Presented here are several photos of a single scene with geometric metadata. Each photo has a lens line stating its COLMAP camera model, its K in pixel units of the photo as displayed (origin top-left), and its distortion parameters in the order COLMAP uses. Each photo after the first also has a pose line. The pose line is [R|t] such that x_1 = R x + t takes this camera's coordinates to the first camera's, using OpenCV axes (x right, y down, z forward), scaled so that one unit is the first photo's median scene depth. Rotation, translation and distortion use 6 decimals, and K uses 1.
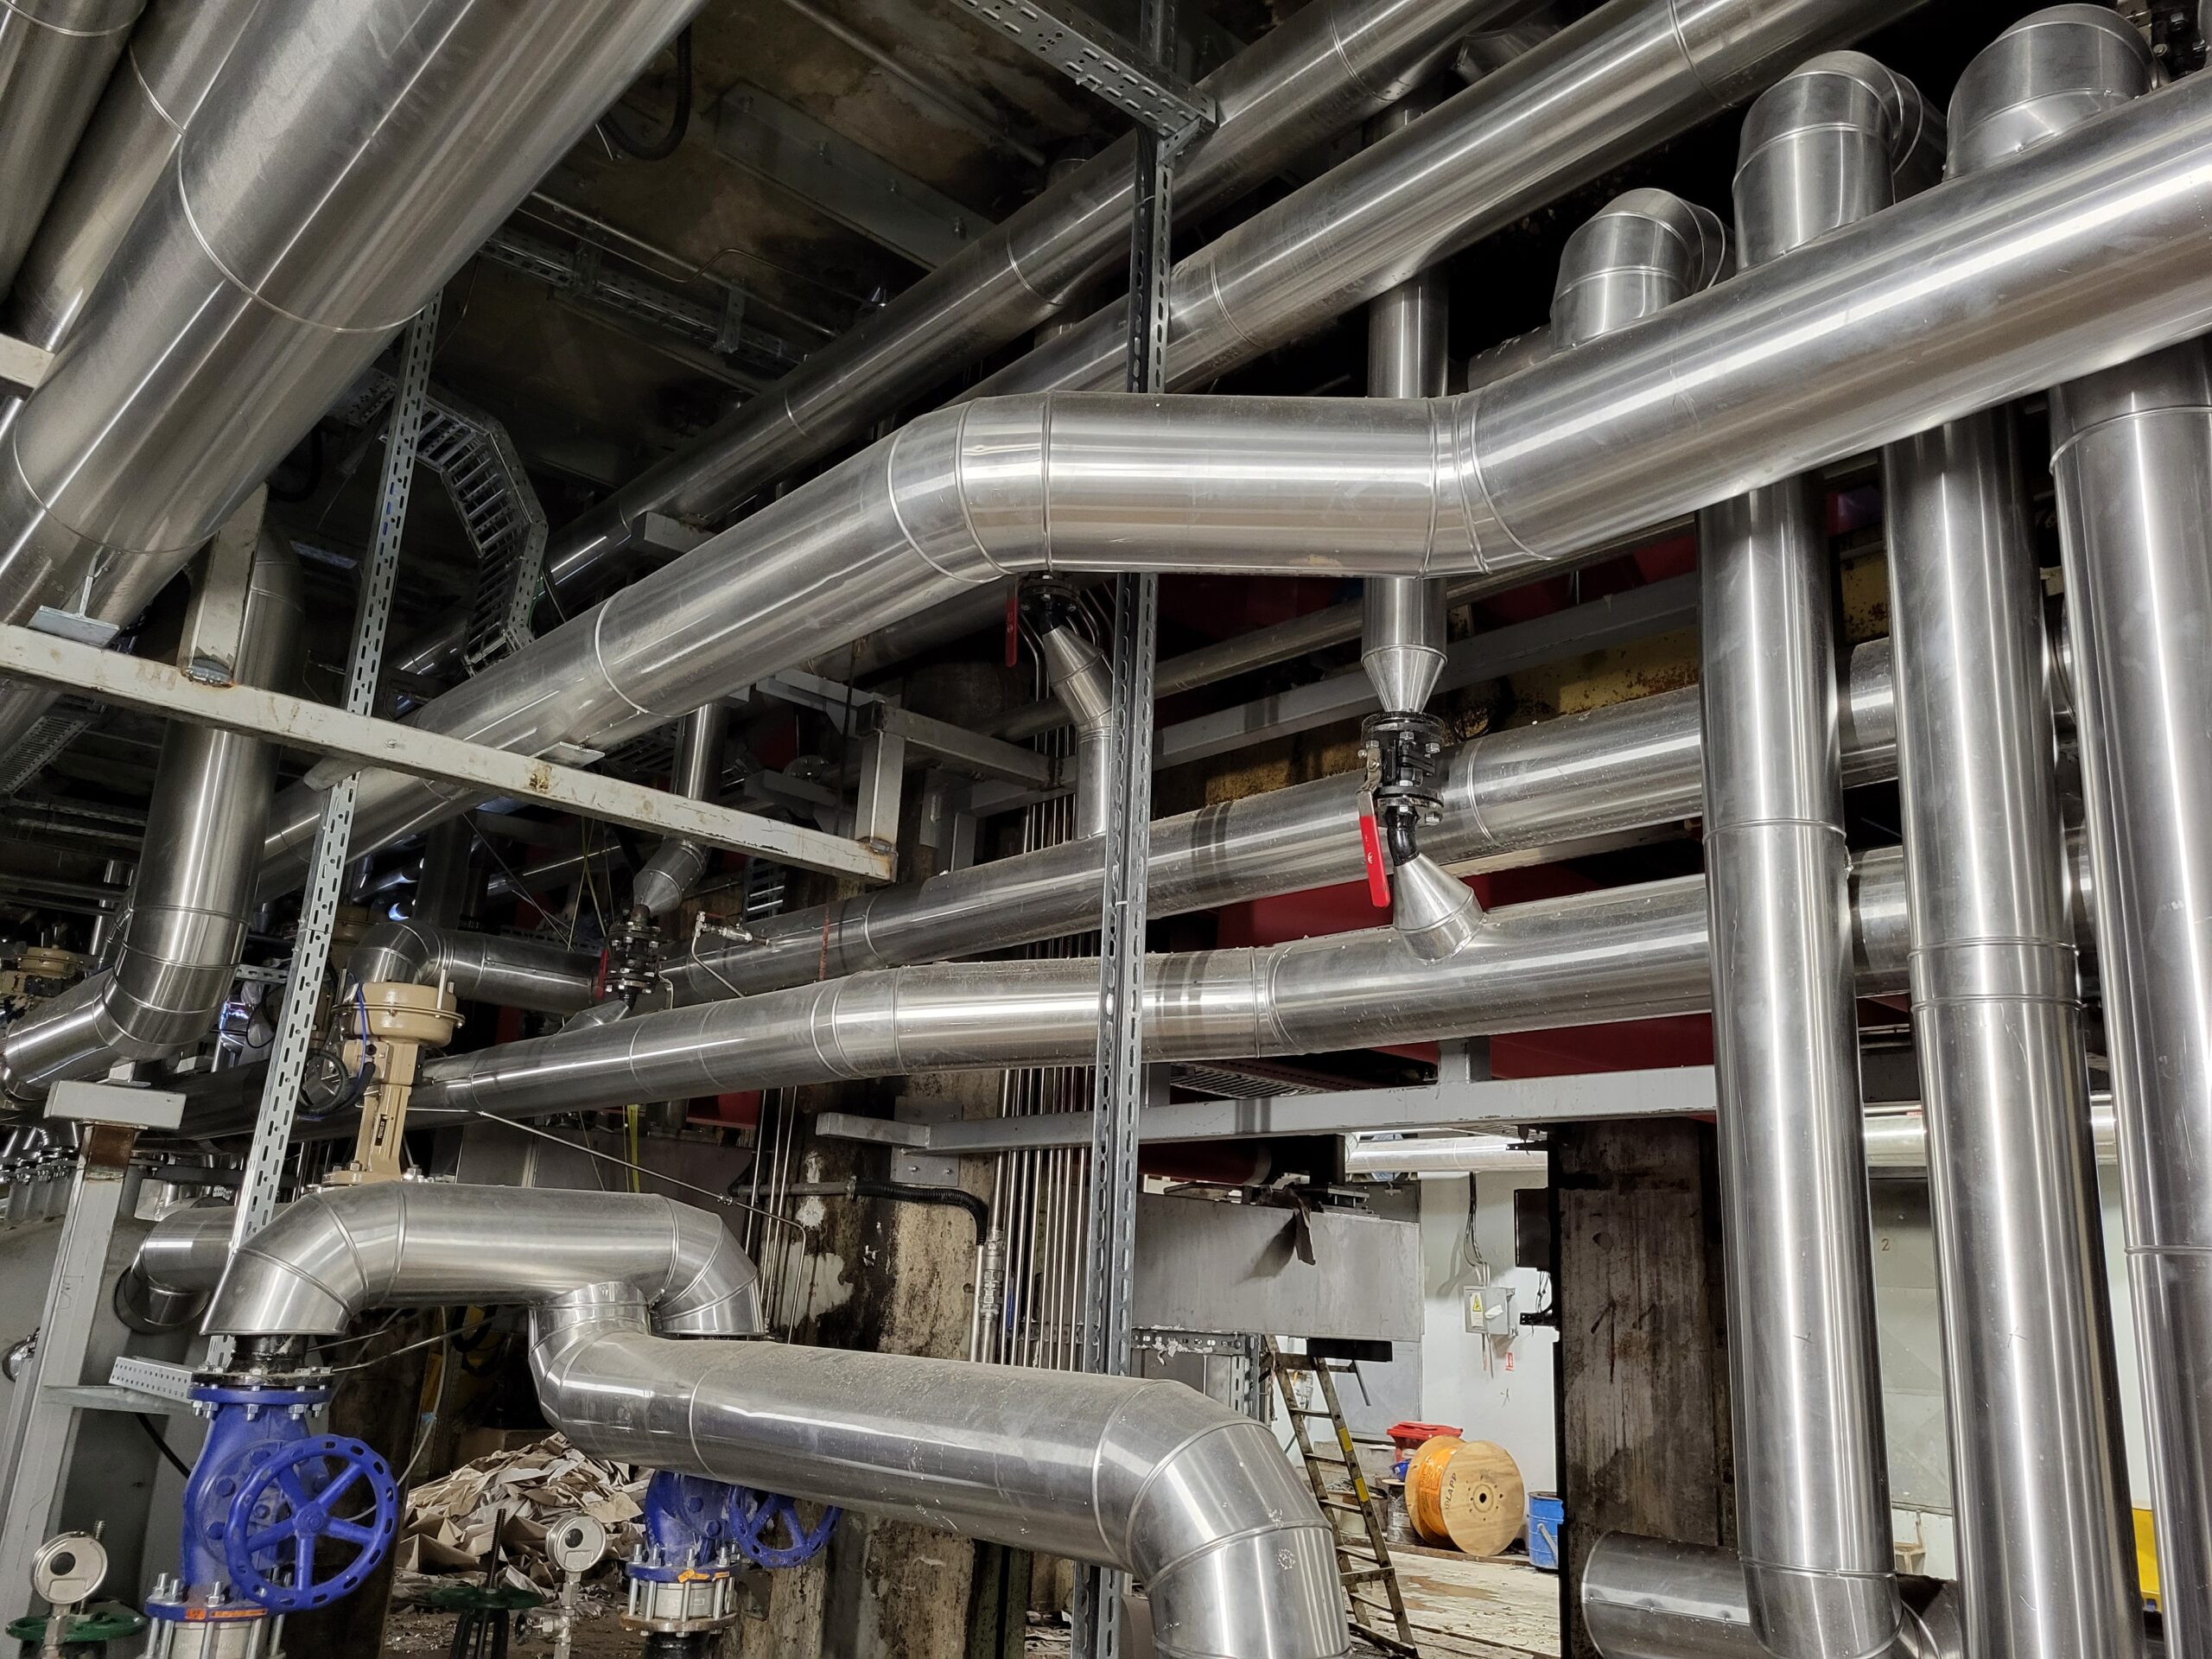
lens RADIAL K [[1667.0, 0, 1107.3], [0, 1667.0, 825.8], [0, 0, 1]] dist [0.053981, -0.042914]
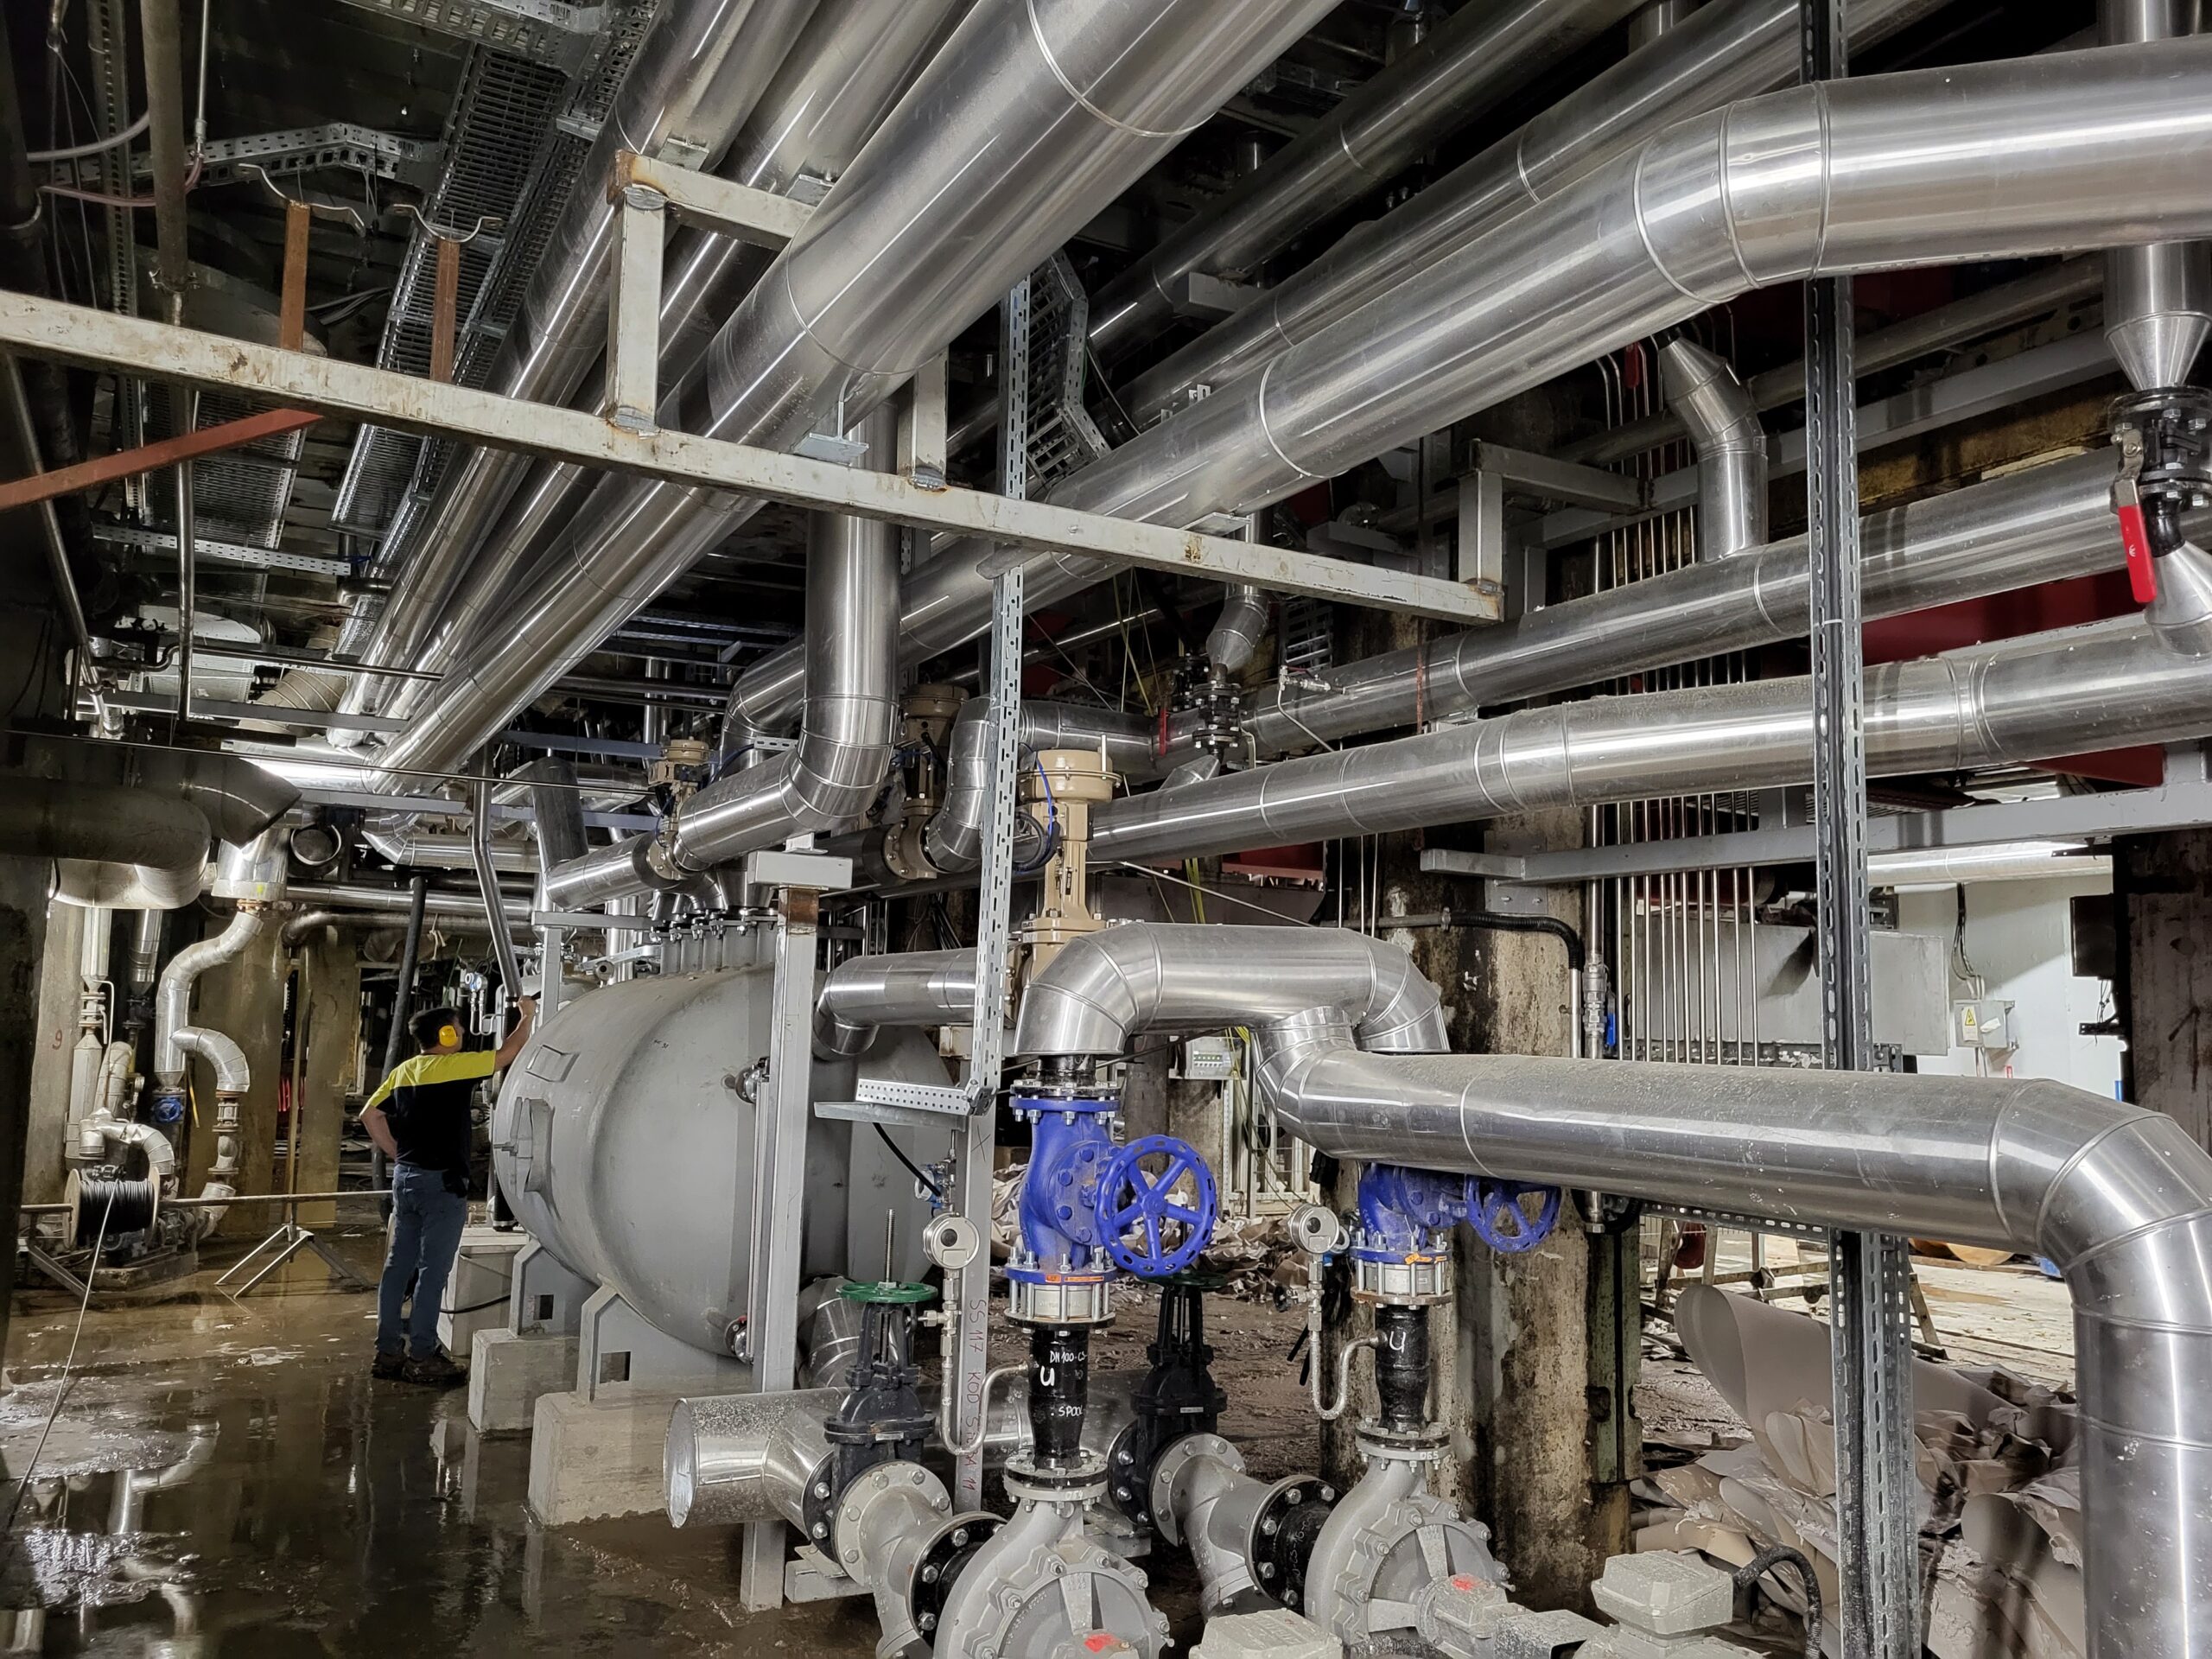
lens RADIAL K [[1667.1, 0, 1095.6], [0, 1667.1, 841.9], [0, 0, 1]] dist [0.049012, -0.034439]
pose [[0.971947, -0.050197, -0.229782, -0.156695], [0.086876, 0.984493, 0.152404, -0.011869], [0.218568, -0.168091, 0.961235, -0.055670]]
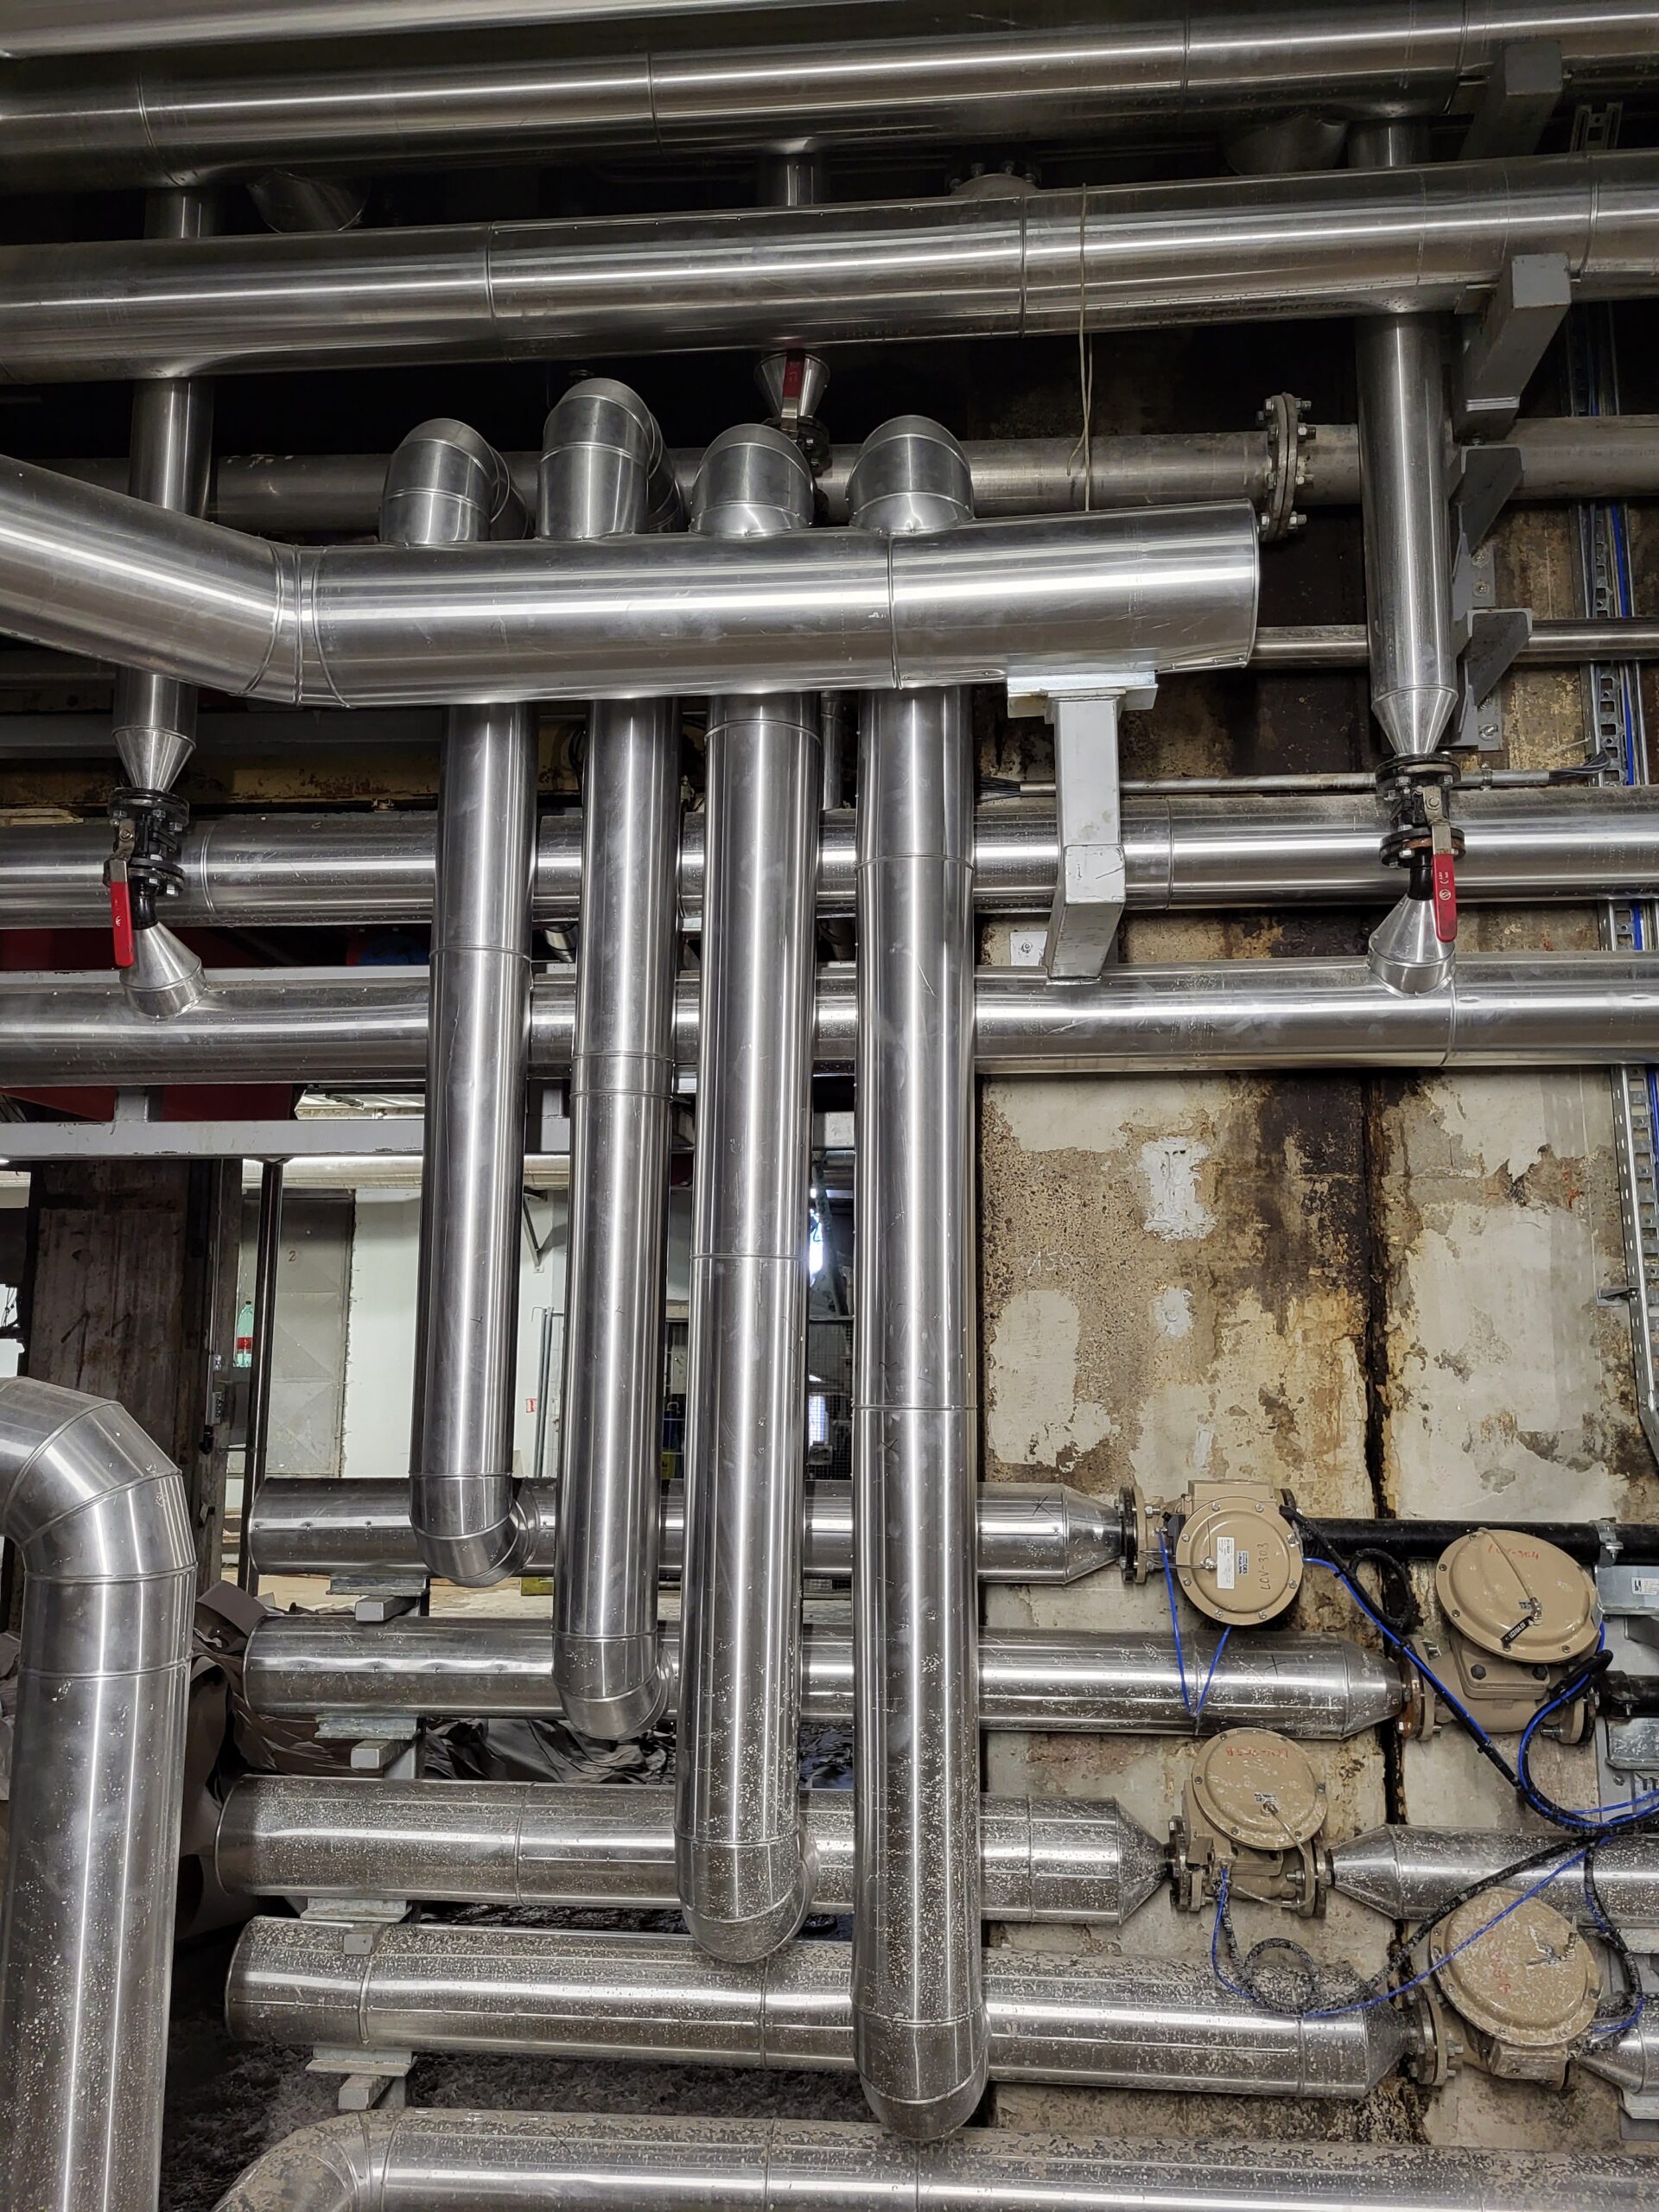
lens RADIAL K [[1667.0, 0, 828.2], [0, 1667.0, 1121.5], [0, 0, 1]] dist [0.053981, -0.042914]
pose [[0.721765, 0.046177, 0.690596, -0.206825], [-0.157438, 0.982570, 0.098844, -0.026614], [-0.673994, -0.180068, 0.716454, -0.102913]]
